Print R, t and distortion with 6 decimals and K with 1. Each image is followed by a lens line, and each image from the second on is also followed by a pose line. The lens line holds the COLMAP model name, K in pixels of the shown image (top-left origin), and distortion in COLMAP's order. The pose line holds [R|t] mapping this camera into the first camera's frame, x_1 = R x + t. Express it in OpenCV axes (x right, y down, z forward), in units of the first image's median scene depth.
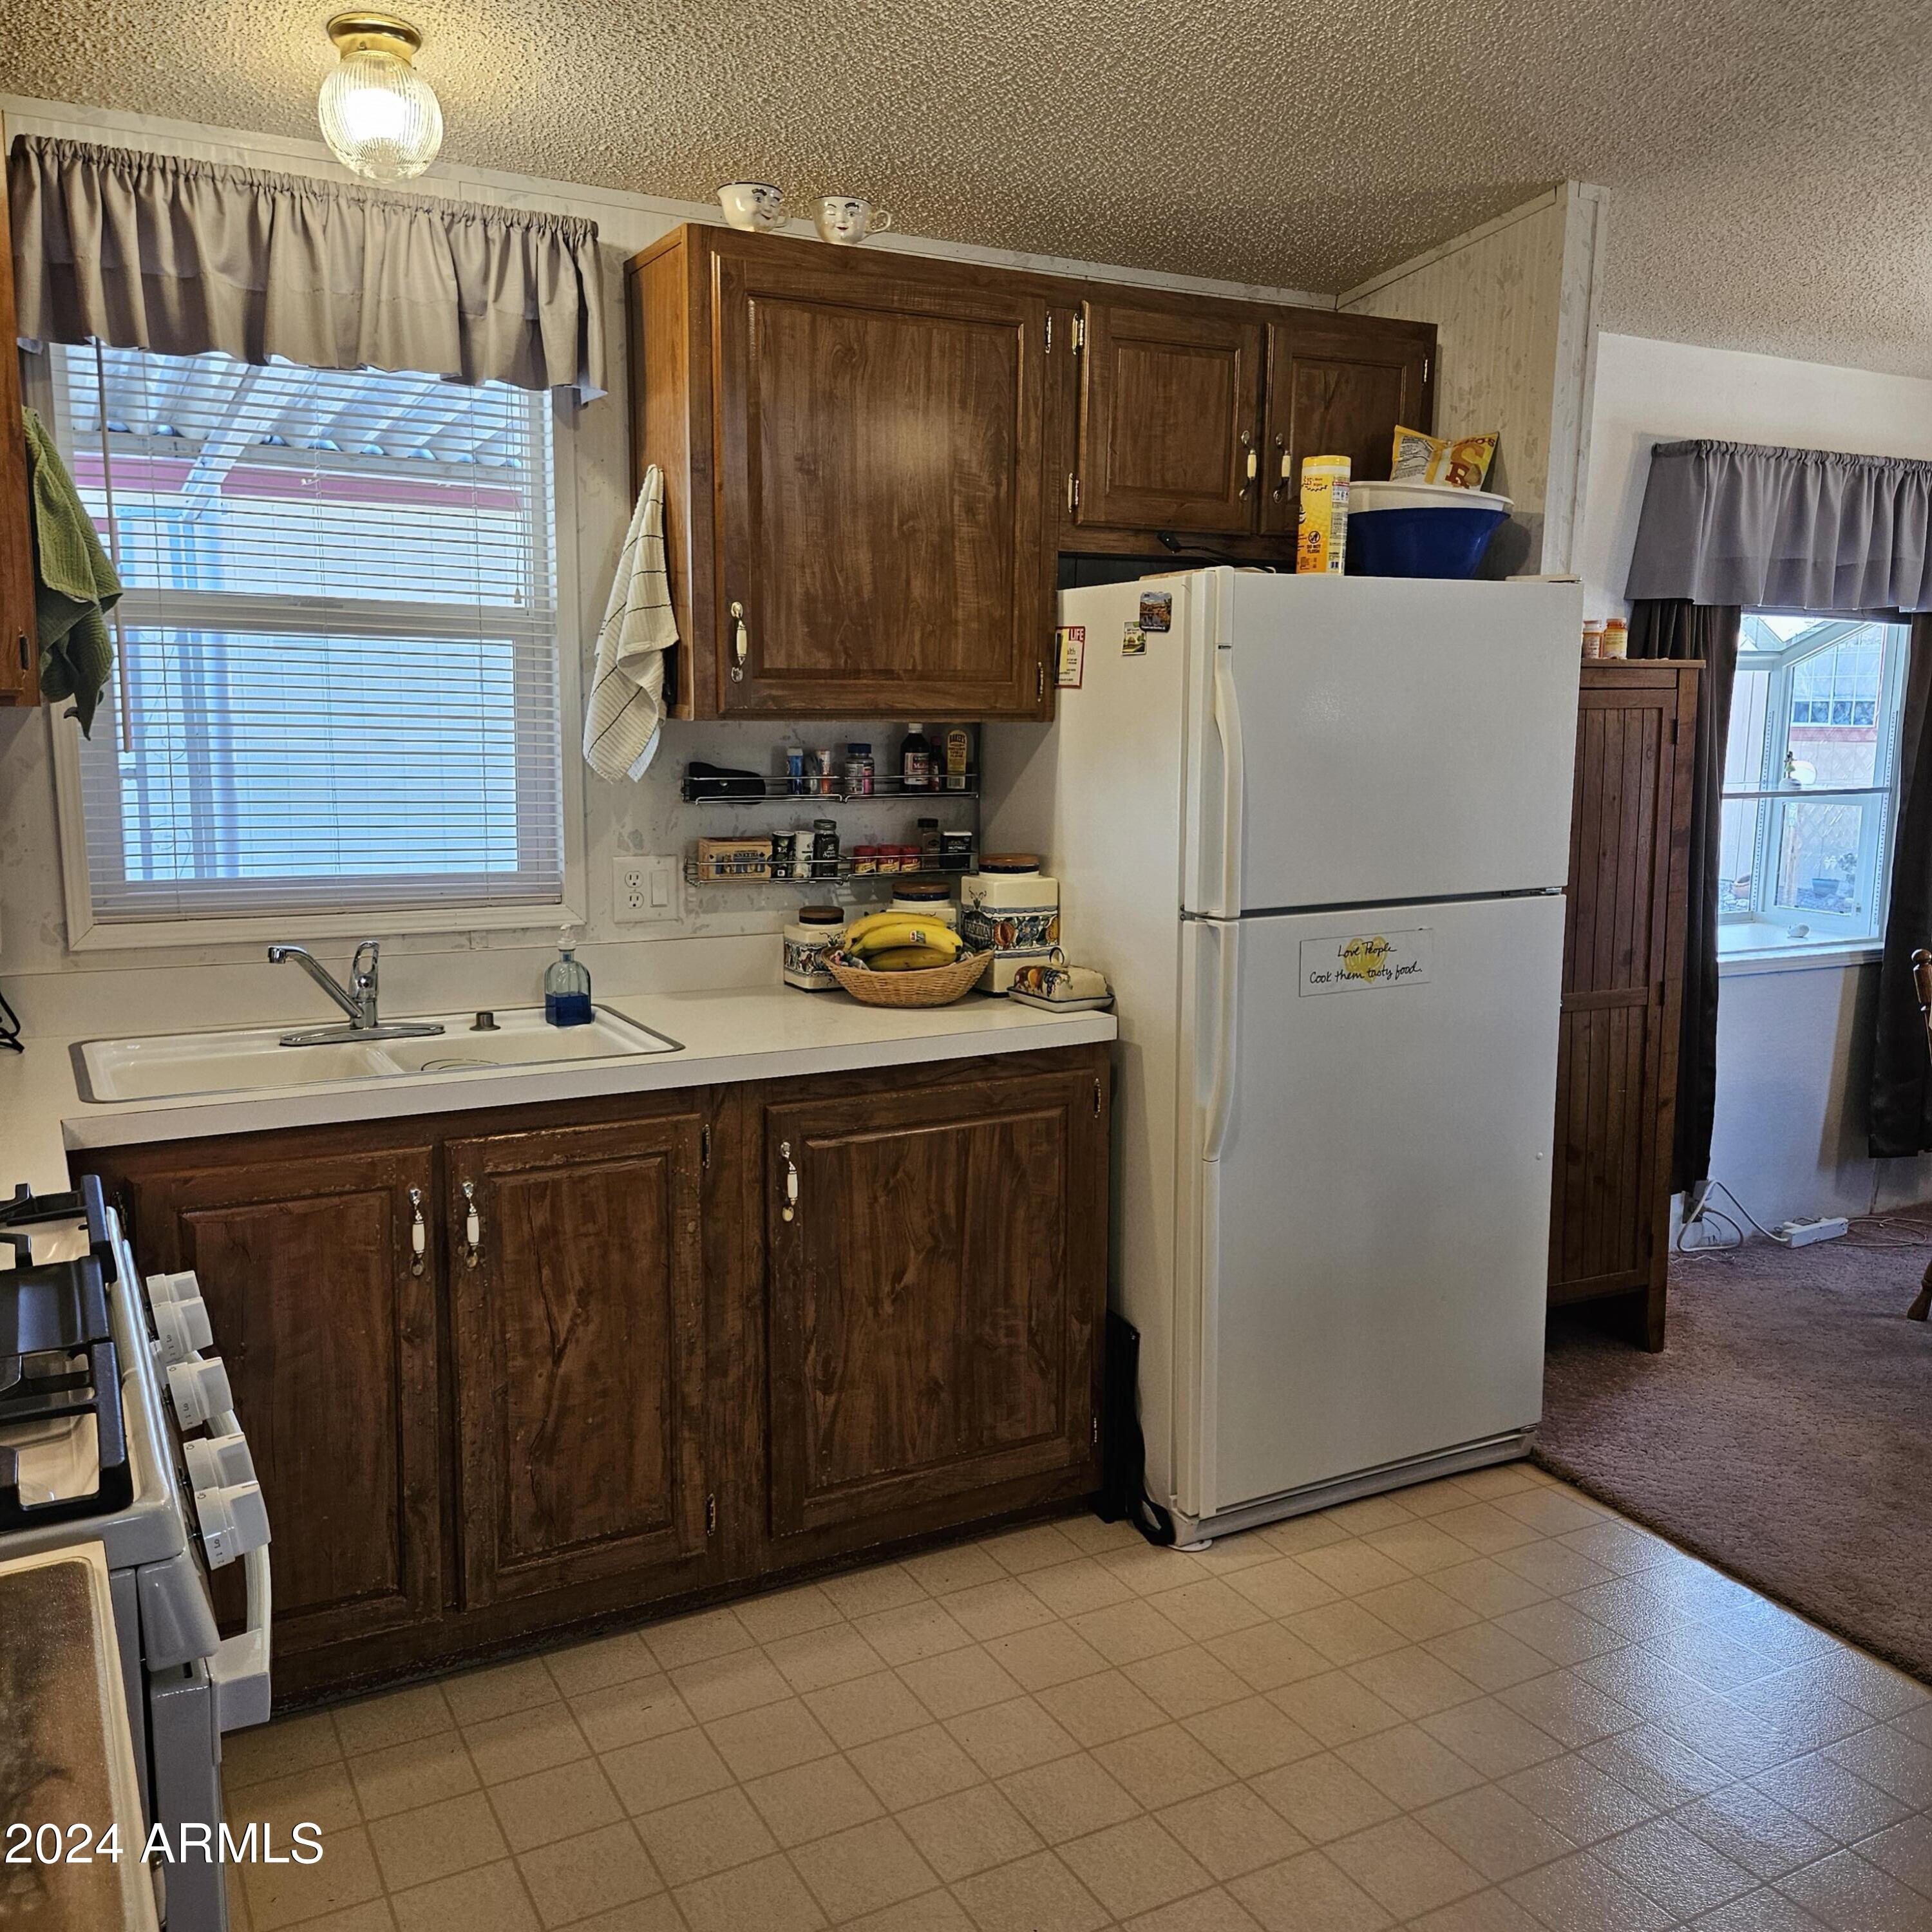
lens RADIAL K [[1758.7, 0, 985.8], [0, 1758.7, 923.1], [0, 0, 1]] dist [0.094821, -0.083154]
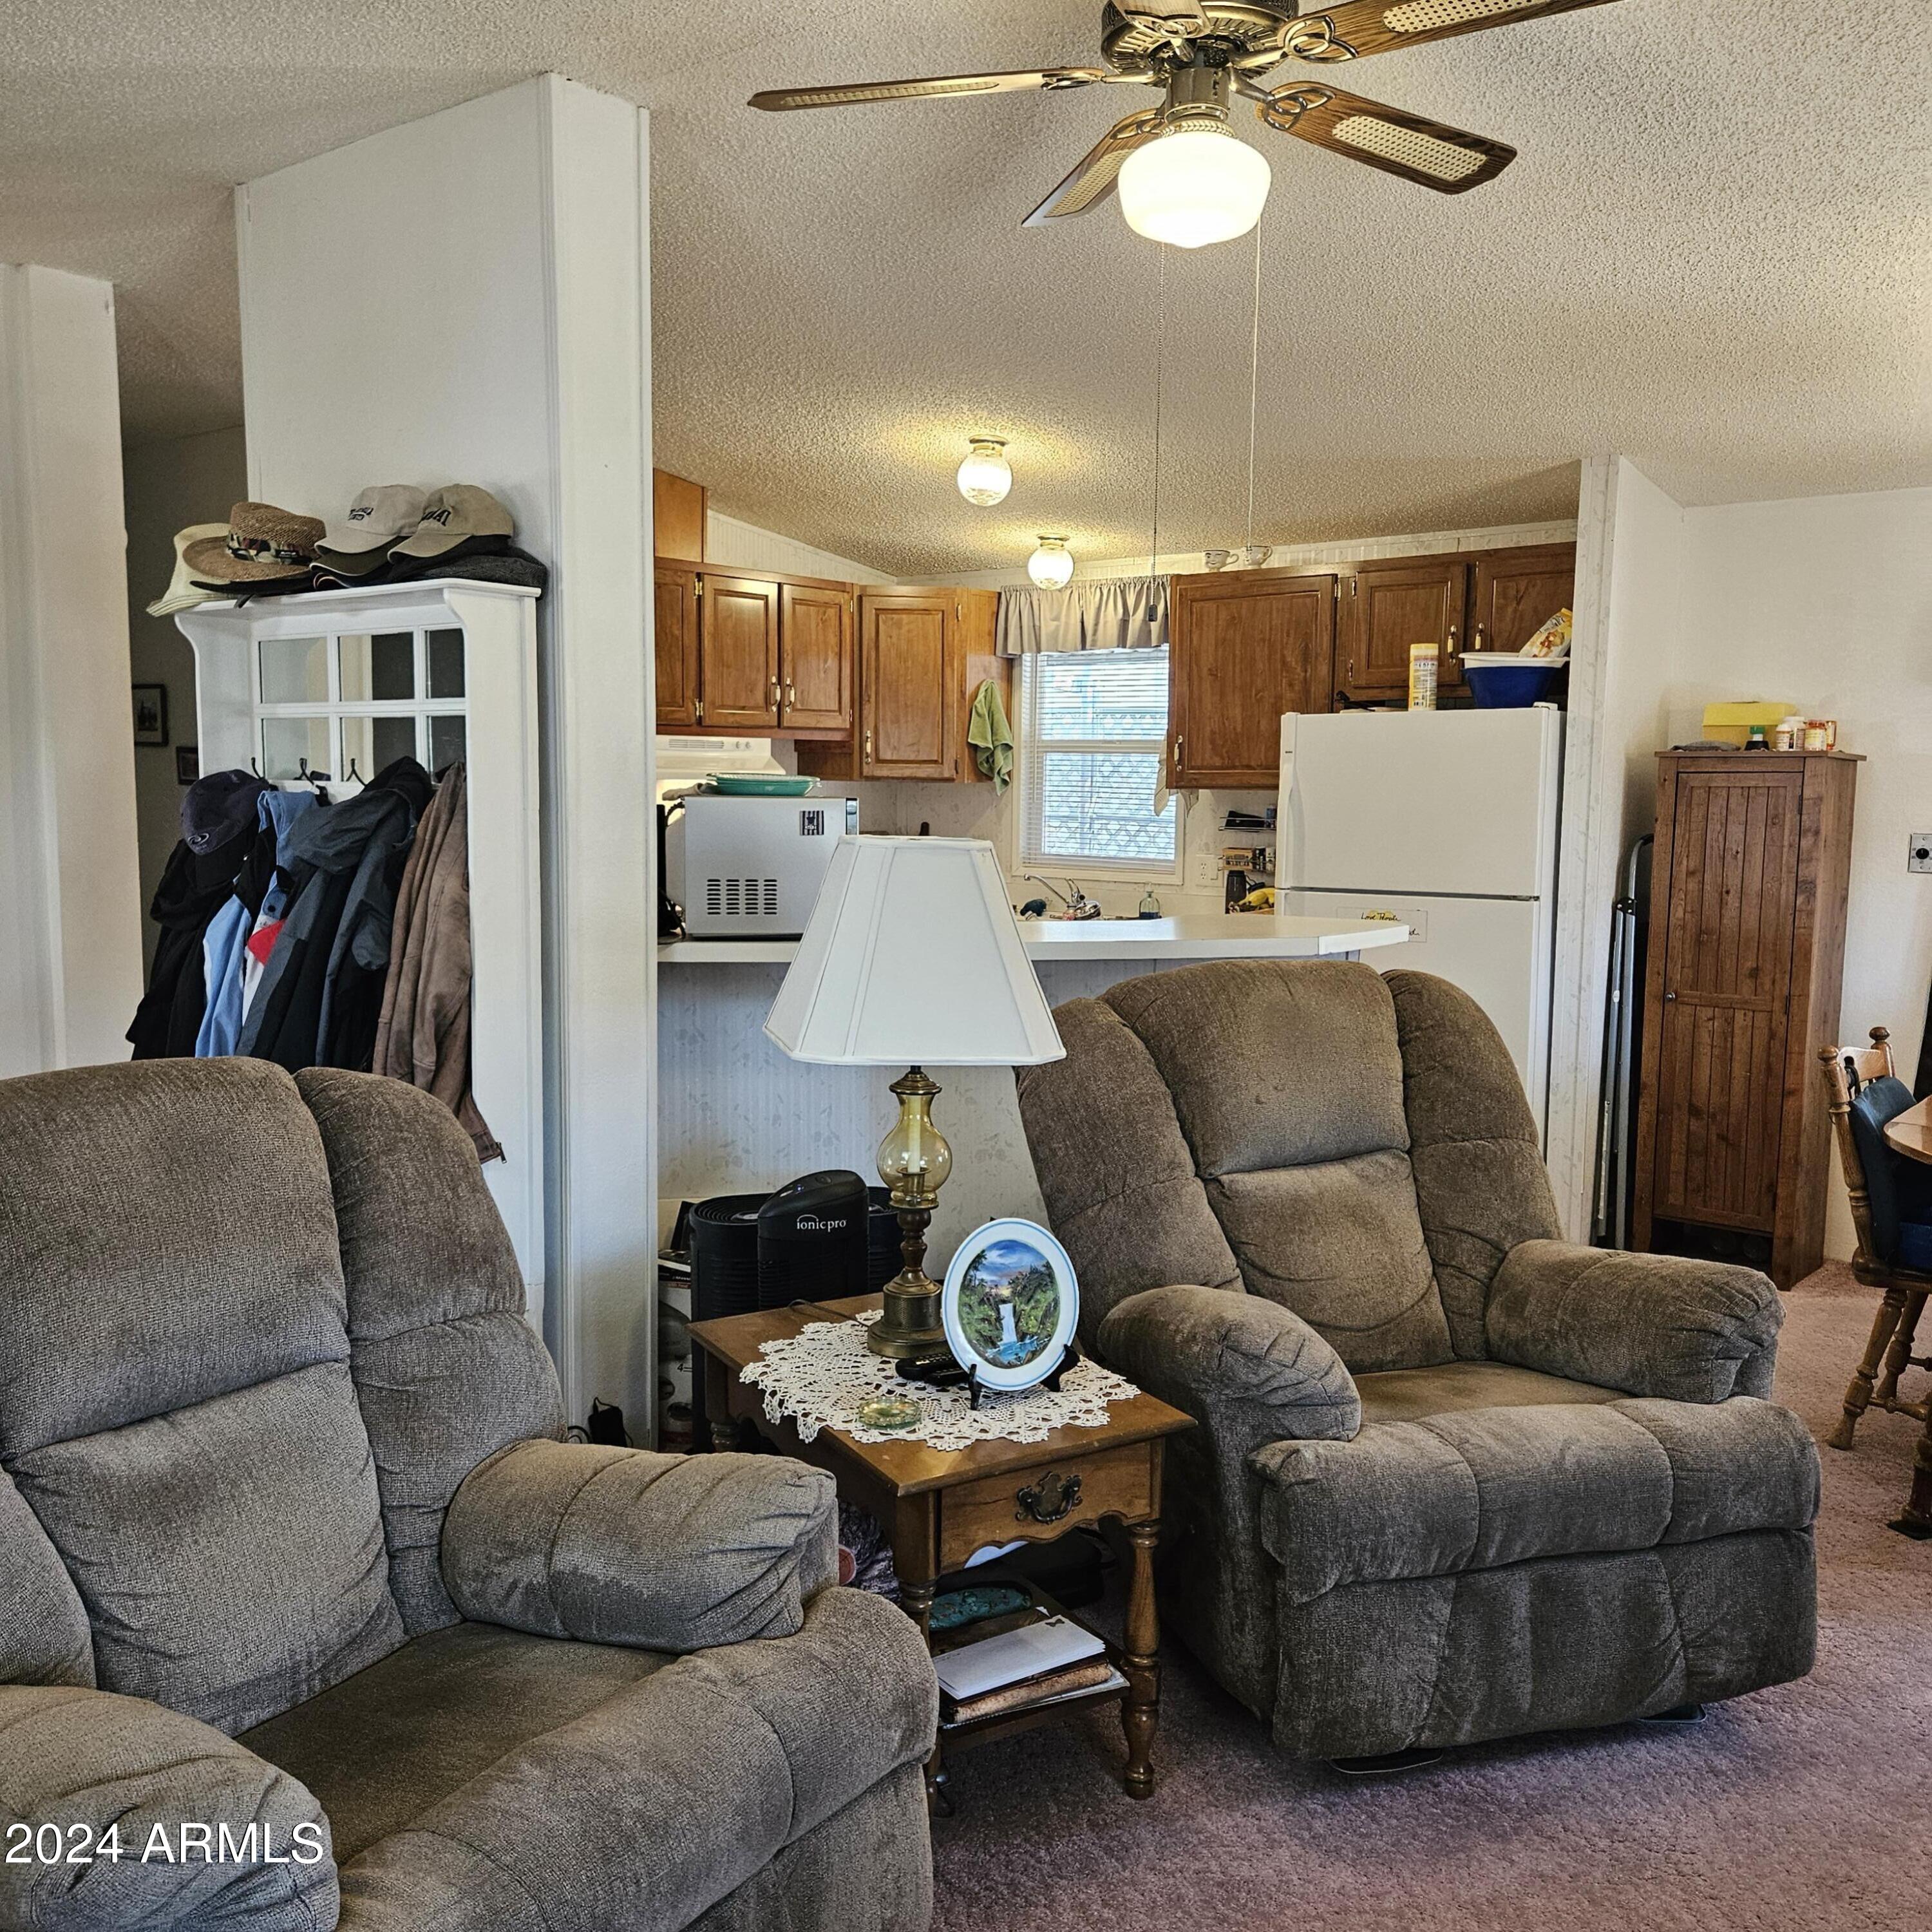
lens RADIAL K [[1758.7, 0, 985.8], [0, 1758.7, 923.1], [0, 0, 1]] dist [0.094821, -0.083154]
pose [[0.399365, 0.069040, -0.914189, 1.654739], [-0.128074, 0.991584, 0.018935, 0.037528], [0.907802, 0.109522, 0.404846, -0.085017]]
